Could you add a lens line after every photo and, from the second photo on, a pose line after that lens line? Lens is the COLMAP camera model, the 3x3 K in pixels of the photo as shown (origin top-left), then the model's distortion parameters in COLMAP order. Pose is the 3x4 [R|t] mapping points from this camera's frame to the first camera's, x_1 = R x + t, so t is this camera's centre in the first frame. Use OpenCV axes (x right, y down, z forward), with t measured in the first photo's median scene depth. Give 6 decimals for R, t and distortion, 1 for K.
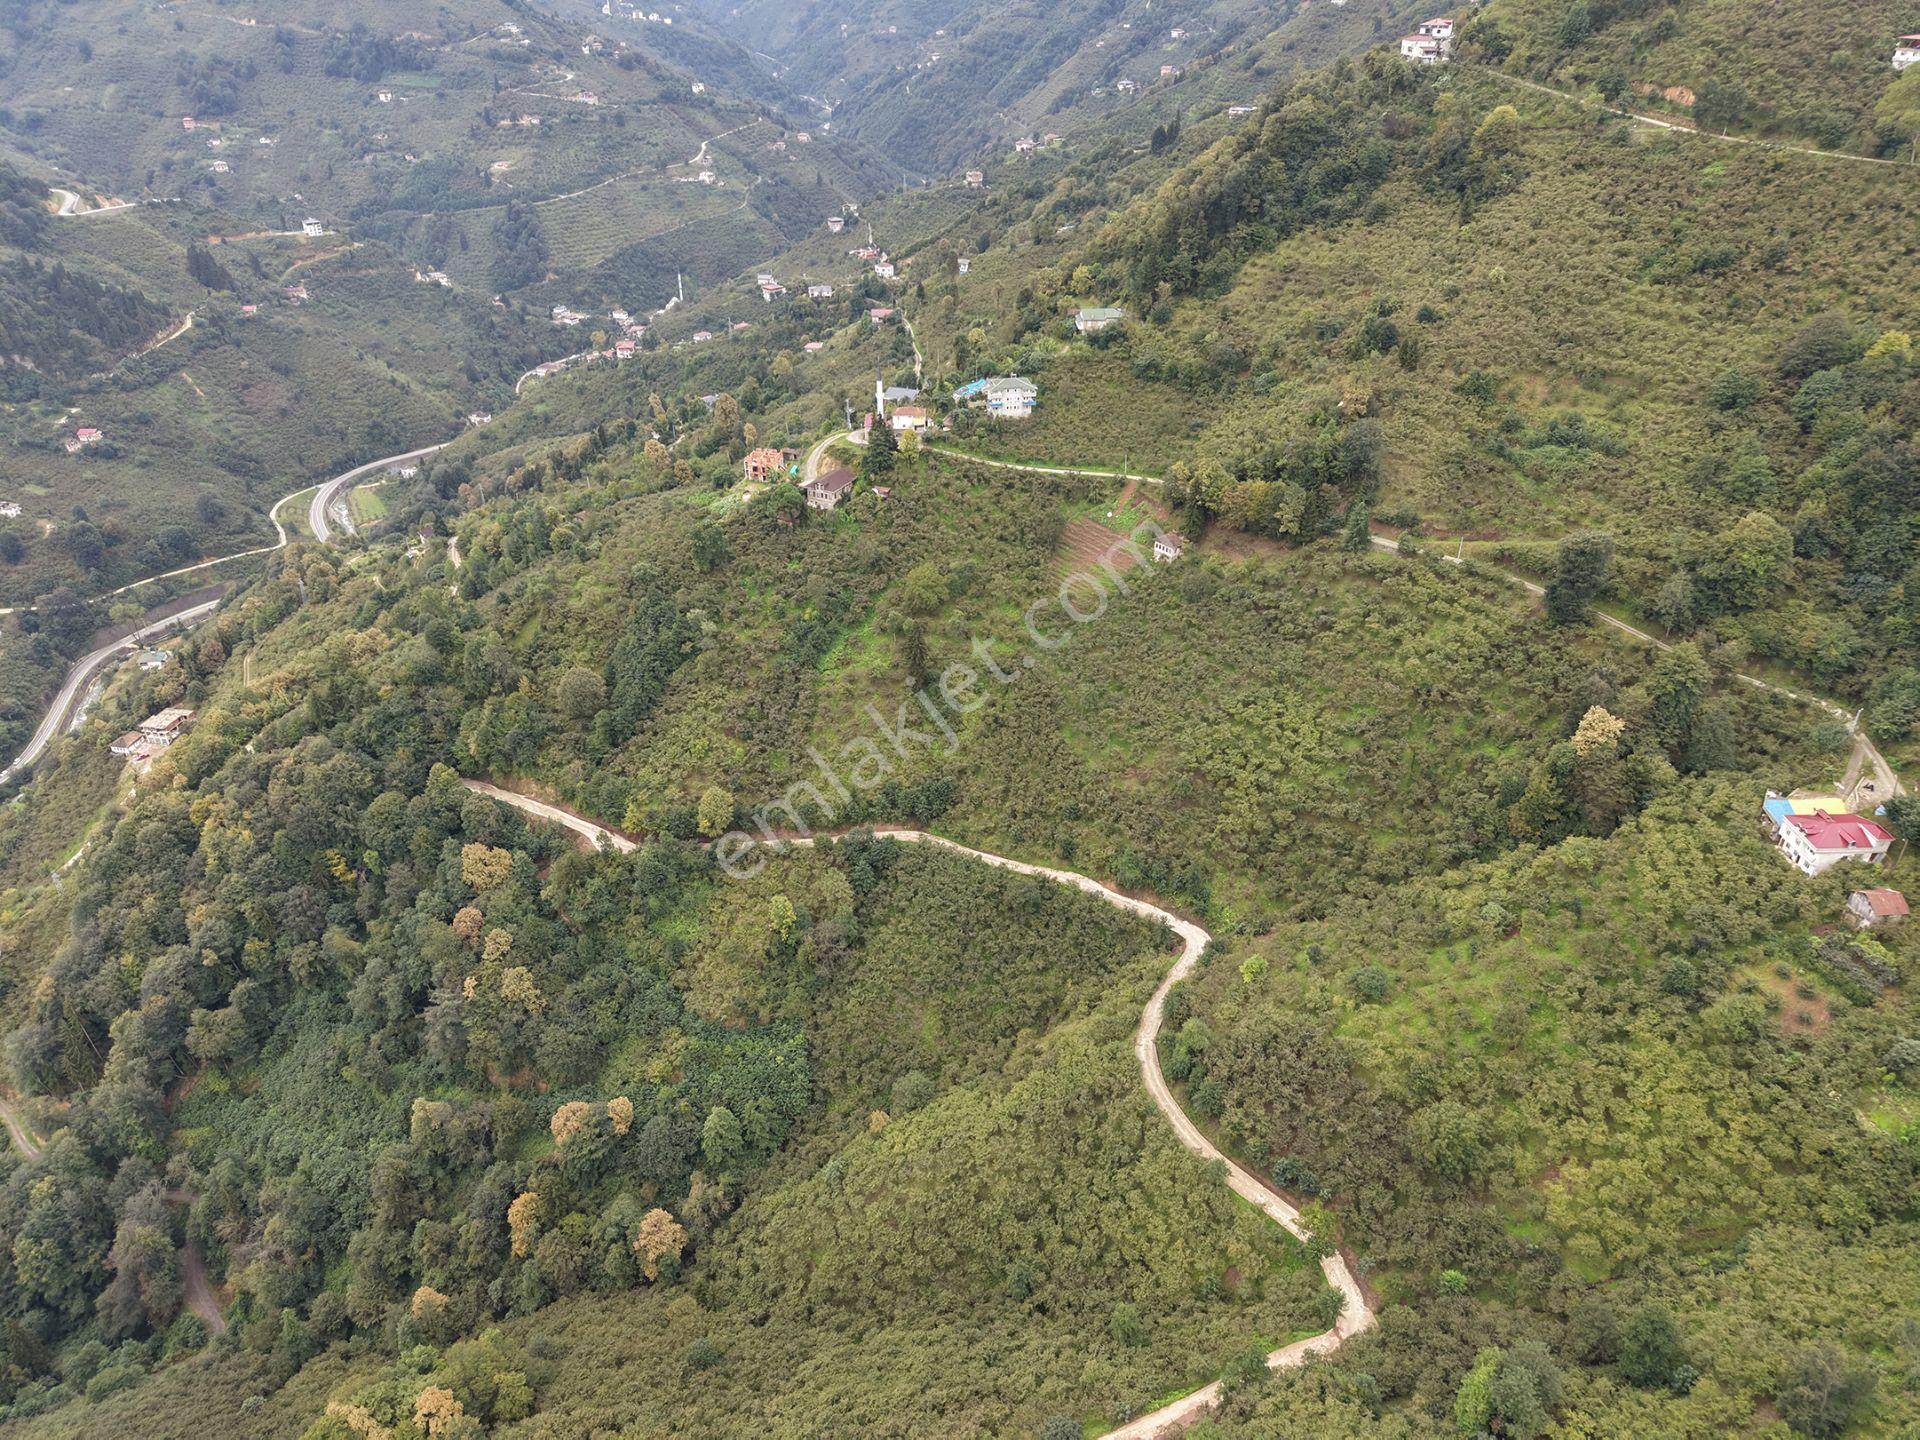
lens RADIAL K [[1283.1, 0, 960.0], [0, 1283.1, 720.0], [0, 0, 1]] dist [0.052535, -0.058442]
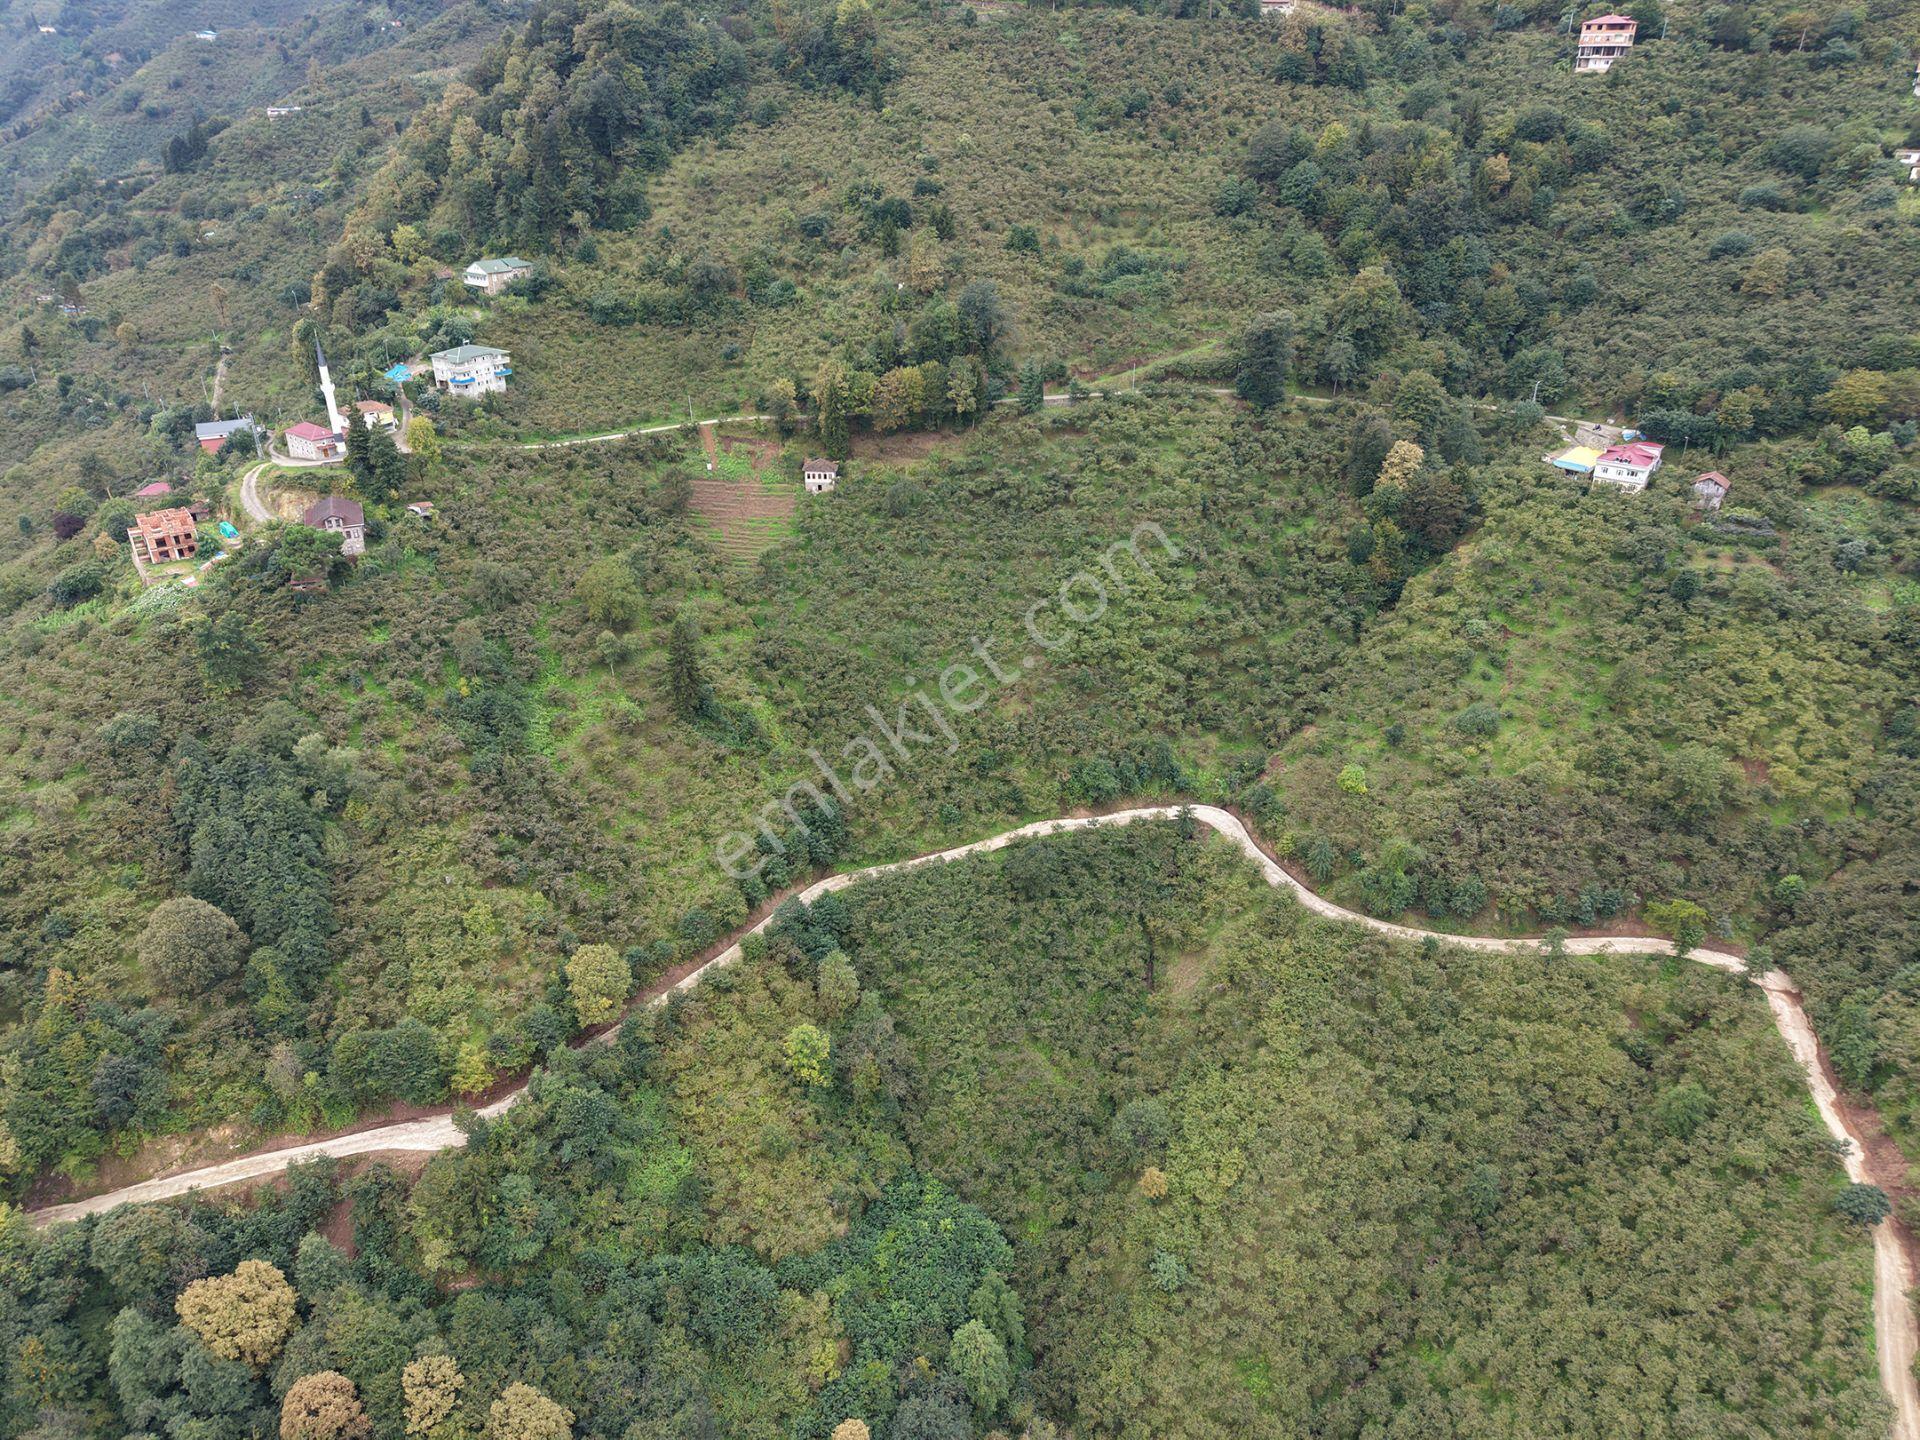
lens RADIAL K [[1289.8, 0, 960.0], [0, 1289.8, 720.0], [0, 0, 1]] dist [0.018929, -0.015069]
pose [[0.644168, -0.344555, 0.682883, -0.453393], [0.392659, 0.915137, 0.091343, -0.032108], [-0.656404, 0.209300, 0.724795, 0.405887]]
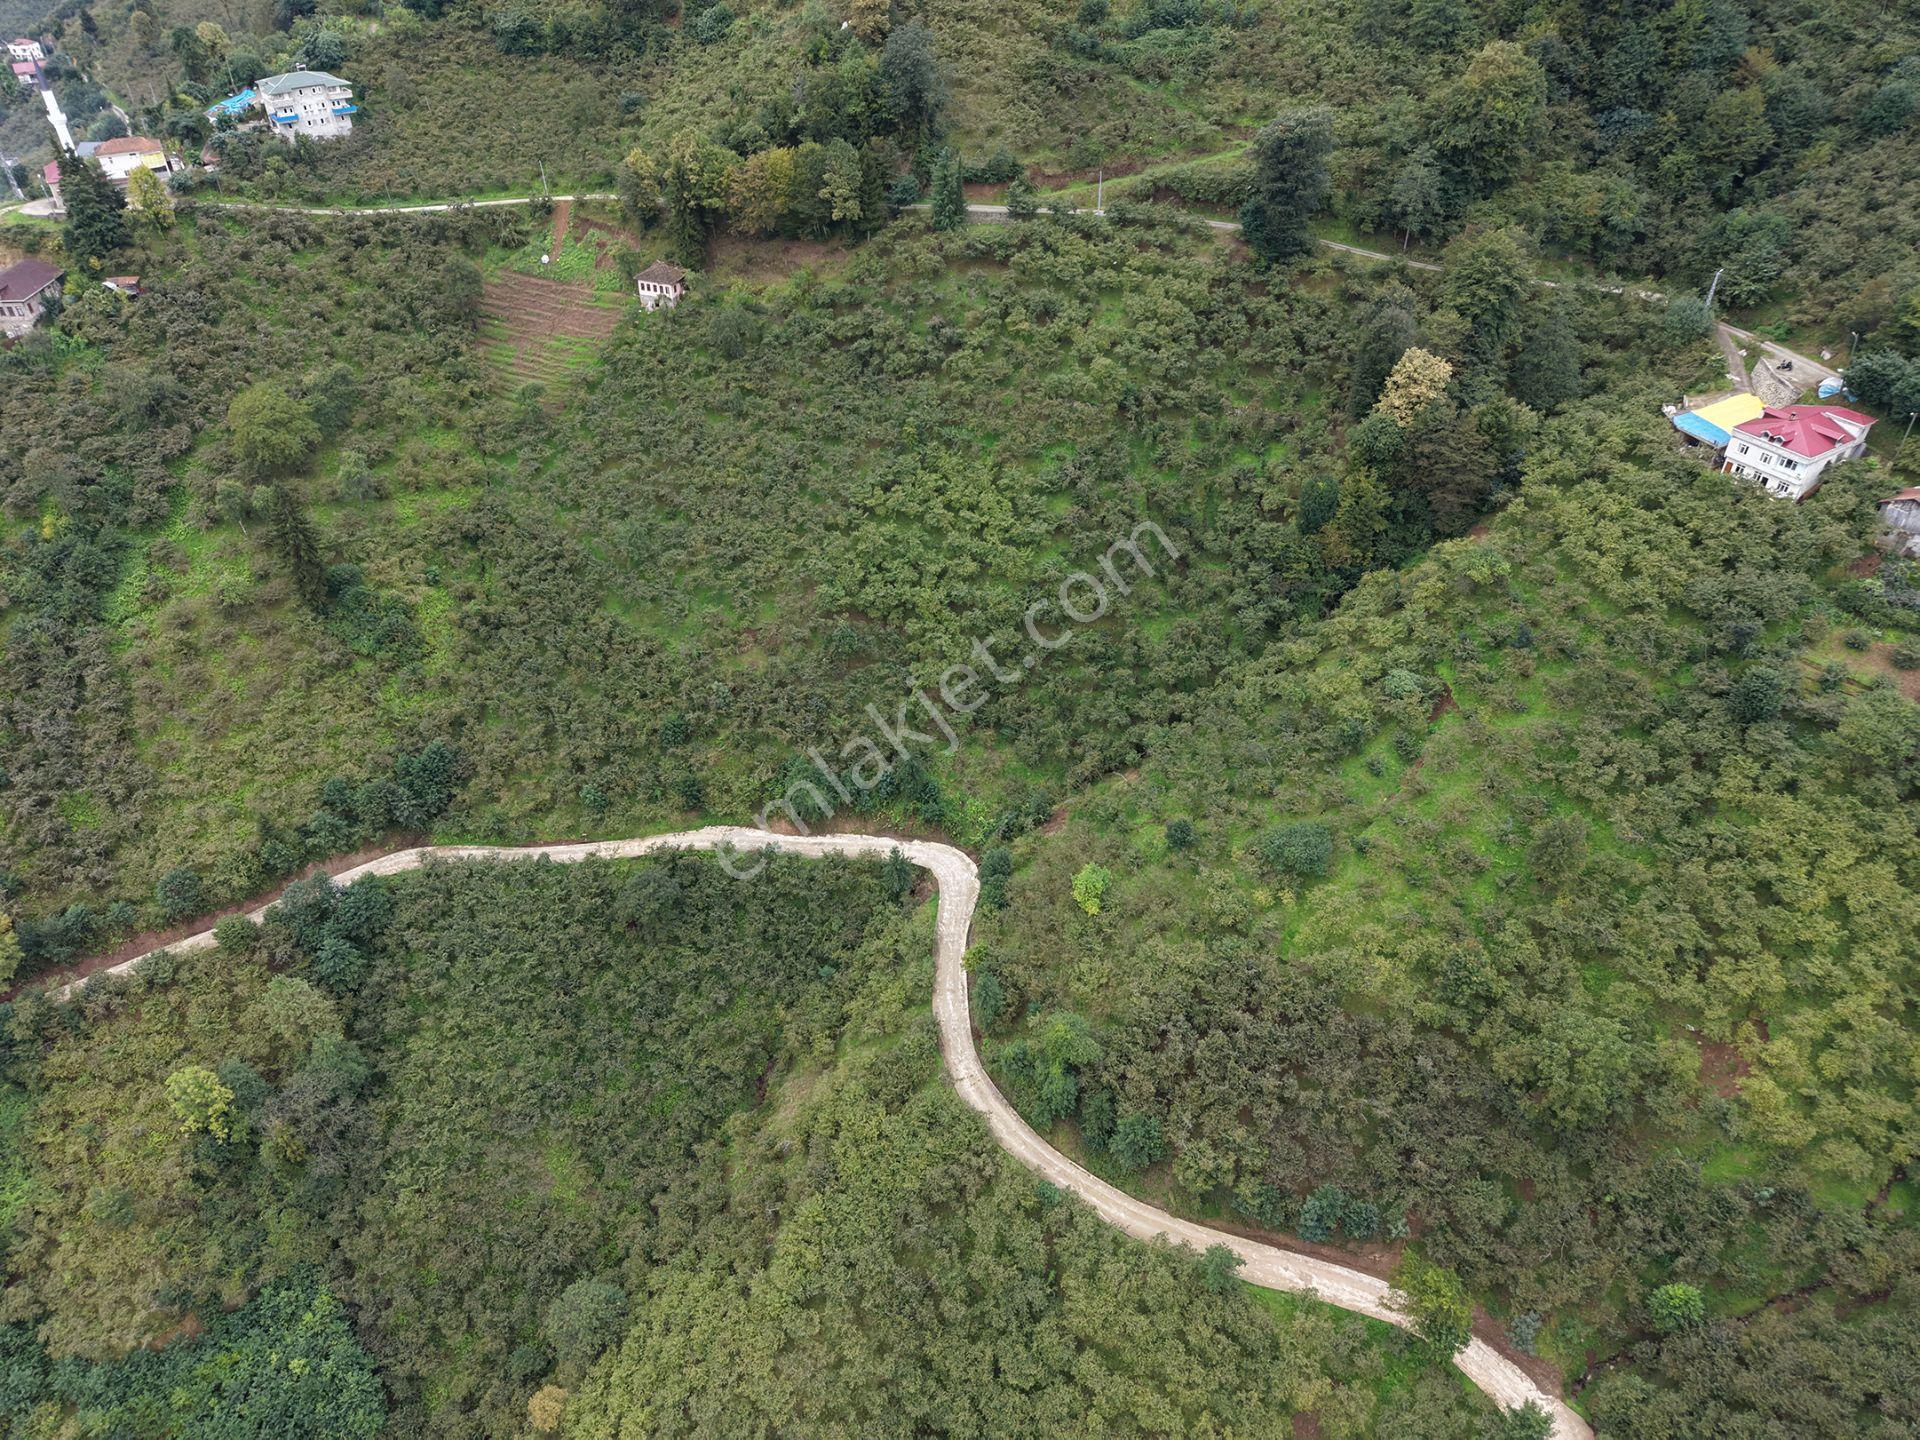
lens RADIAL K [[1289.8, 0, 960.0], [0, 1289.8, 720.0], [0, 0, 1]] dist [0.018929, -0.015069]
pose [[0.864159, -0.305991, 0.399497, -0.035238], [0.257162, 0.950924, 0.172079, -0.002502], [-0.432546, -0.045968, 0.900439, 0.387734]]
